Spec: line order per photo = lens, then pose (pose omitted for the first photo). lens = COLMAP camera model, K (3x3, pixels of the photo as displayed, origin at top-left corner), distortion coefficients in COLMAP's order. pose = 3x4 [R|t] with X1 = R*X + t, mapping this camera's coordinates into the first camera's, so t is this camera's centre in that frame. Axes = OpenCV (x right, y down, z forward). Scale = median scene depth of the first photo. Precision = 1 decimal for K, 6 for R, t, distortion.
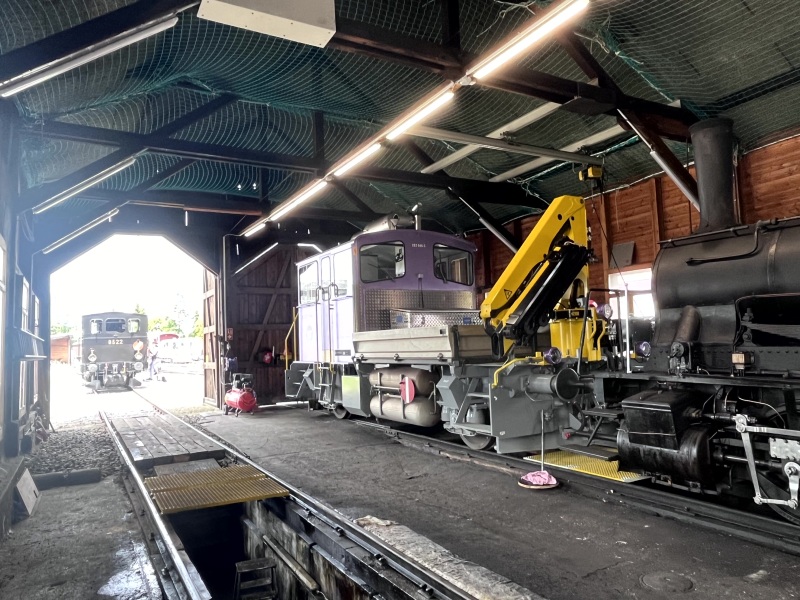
lens RADIAL K [[569.3, 0, 396.1], [0, 569.3, 301.8], [0, 0, 1]] dist [-0.001668, -0.003361]
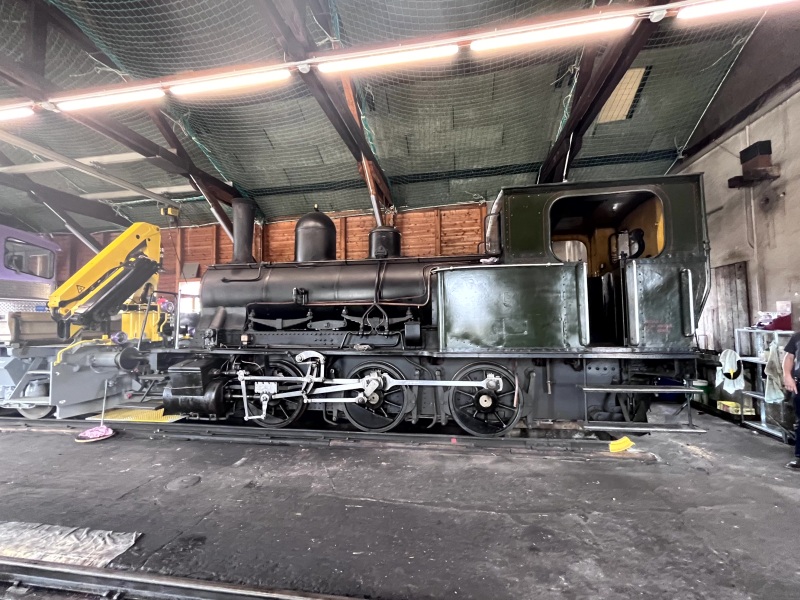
lens RADIAL K [[350.7, 0, 397.2], [0, 350.7, 299.8], [0, 0, 1]] dist [-0.001558, 0.000330]
pose [[0.628132, 0.070514, 0.774905, 0.038878], [-0.063069, 0.997222, -0.039621, -0.003438], [-0.775547, -0.023986, 0.630835, -0.028985]]
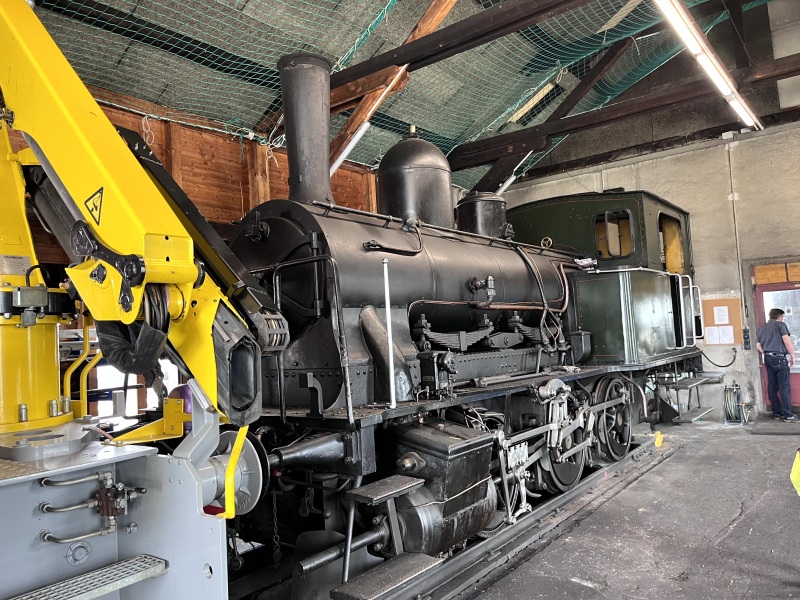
lens RADIAL K [[598.3, 0, 399.2], [0, 598.3, 297.6], [0, 0, 1]] dist [0.023528, -0.060931]
pose [[-0.367597, 0.123634, 0.921731, -0.147861], [0.011498, 0.991652, -0.128427, 0.074782], [-0.929914, -0.036612, -0.365950, 0.998385]]
